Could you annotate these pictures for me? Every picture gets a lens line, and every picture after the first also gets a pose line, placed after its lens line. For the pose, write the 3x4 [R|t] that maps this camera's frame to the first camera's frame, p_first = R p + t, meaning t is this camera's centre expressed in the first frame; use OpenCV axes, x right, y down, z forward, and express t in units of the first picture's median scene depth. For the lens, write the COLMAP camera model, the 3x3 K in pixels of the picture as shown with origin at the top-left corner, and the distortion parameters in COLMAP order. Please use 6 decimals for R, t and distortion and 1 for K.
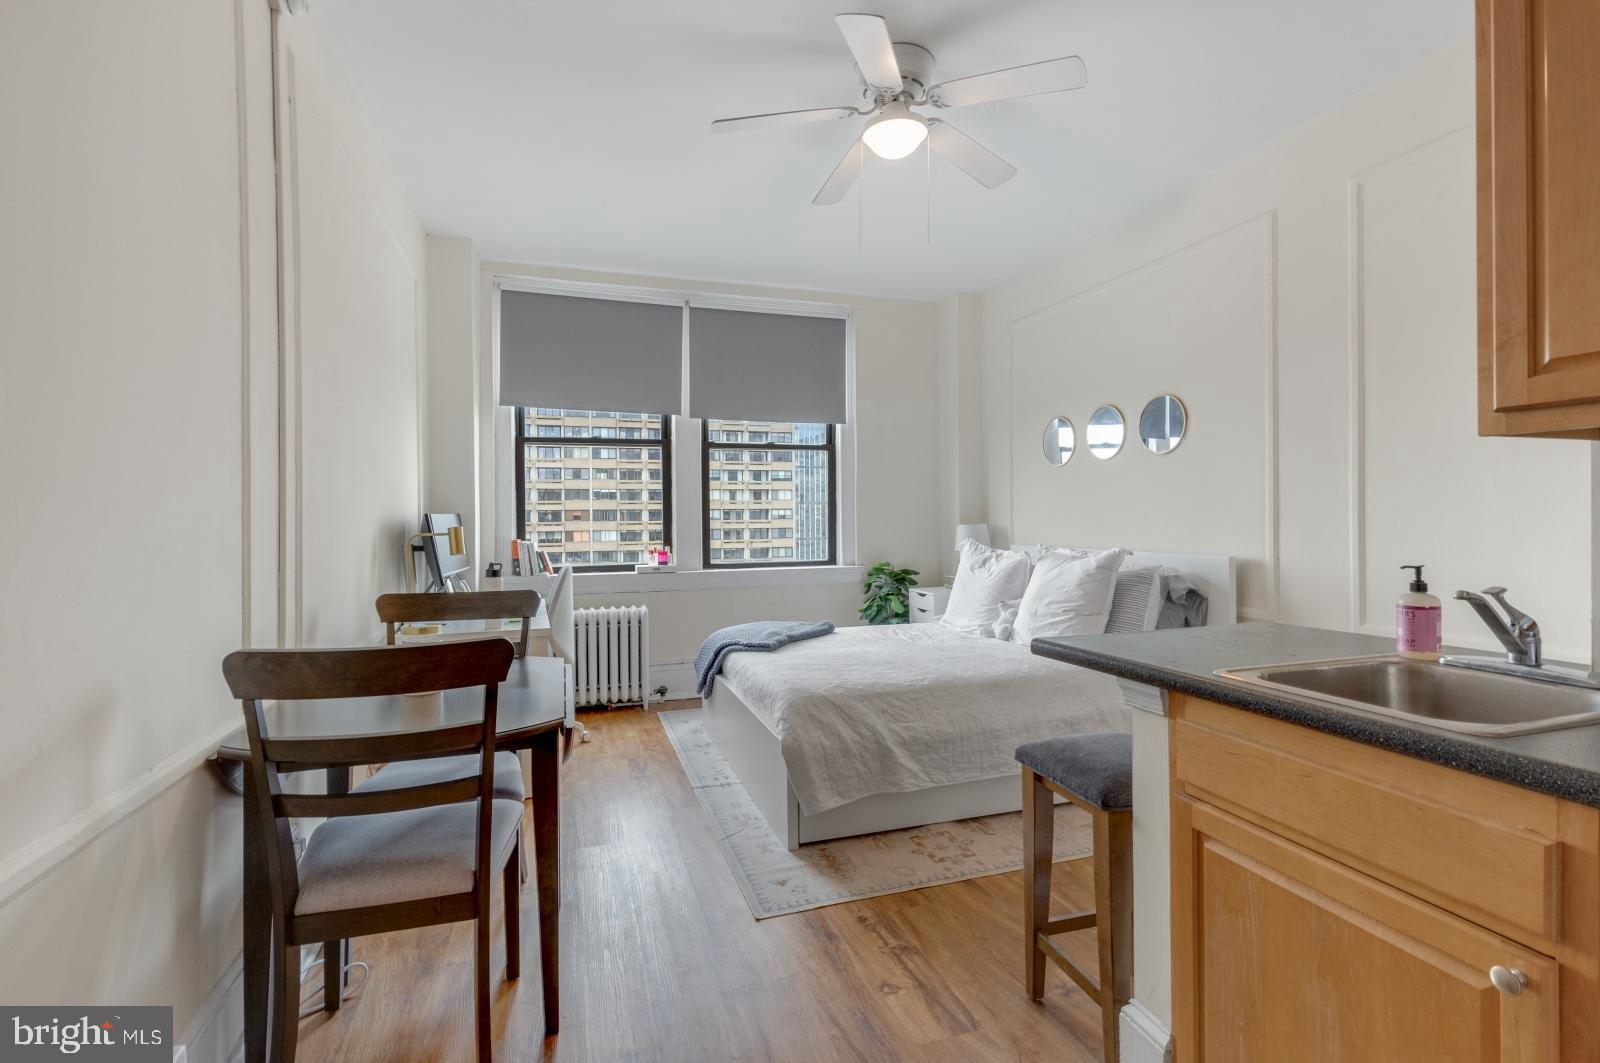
lens RADIAL K [[732.7, 0, 803.1], [0, 732.7, 533.2], [0, 0, 1]] dist [0.013483, 0.000035]
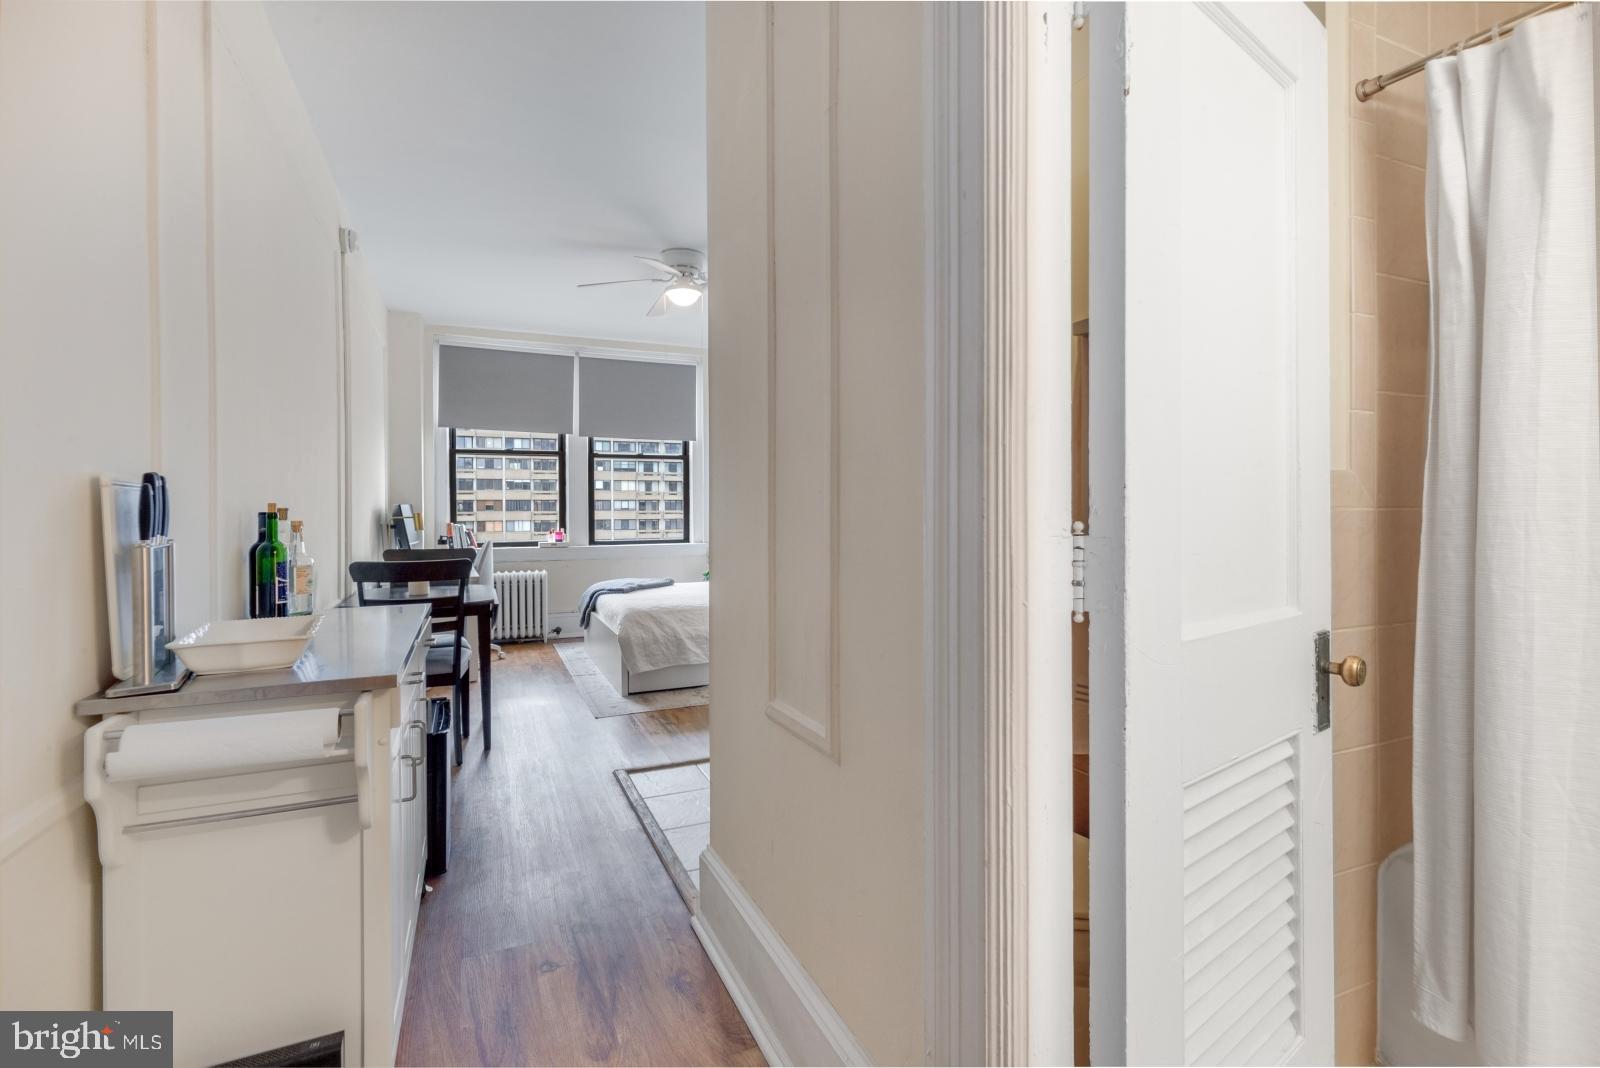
lens RADIAL K [[732.7, 0, 794.0], [0, 732.7, 524.2], [0, 0, 1]] dist [0.013483, 0.000035]
pose [[0.995466, 0.002220, 0.095093, 0.129334], [-0.002186, 0.999998, -0.000462, 0.010194], [-0.095093, 0.000253, 0.995468, -0.461229]]
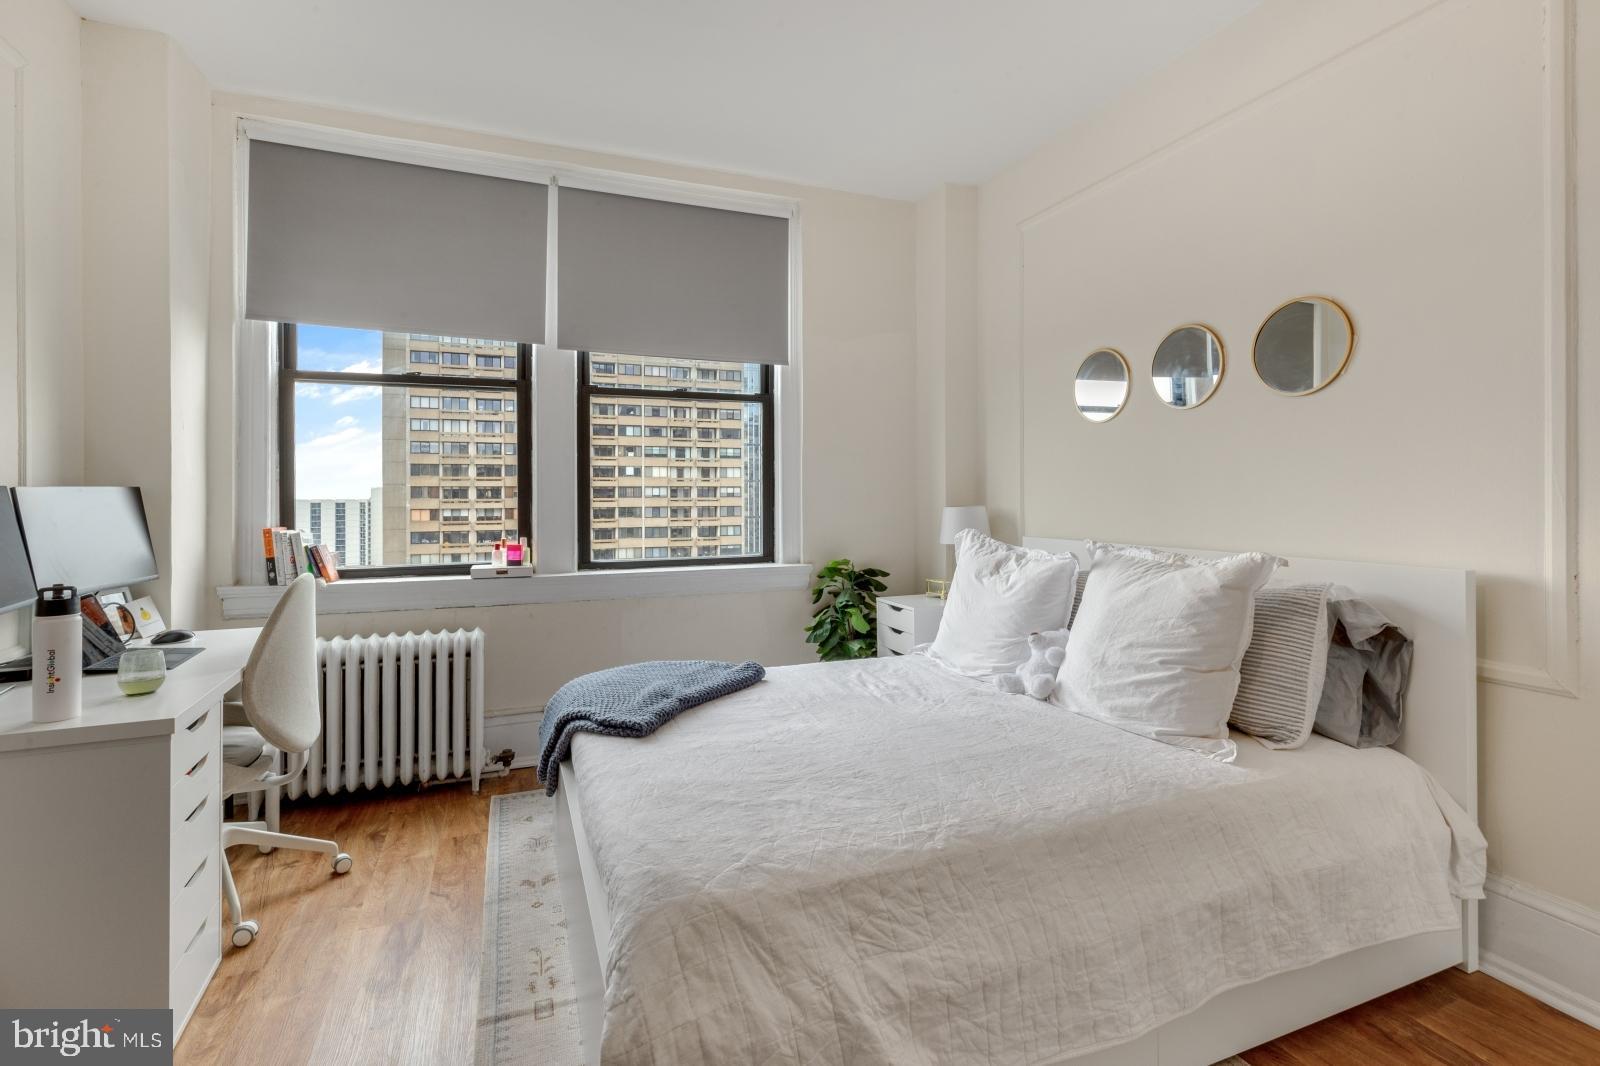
lens RADIAL K [[732.7, 0, 783.9], [0, 732.7, 506.8], [0, 0, 1]] dist [0.013483, 0.000035]
pose [[0.999142, 0.004772, 0.041135, 0.029795], [-0.004508, 0.999969, -0.006513, -0.007451], [-0.041165, 0.006322, 0.999132, 0.338245]]
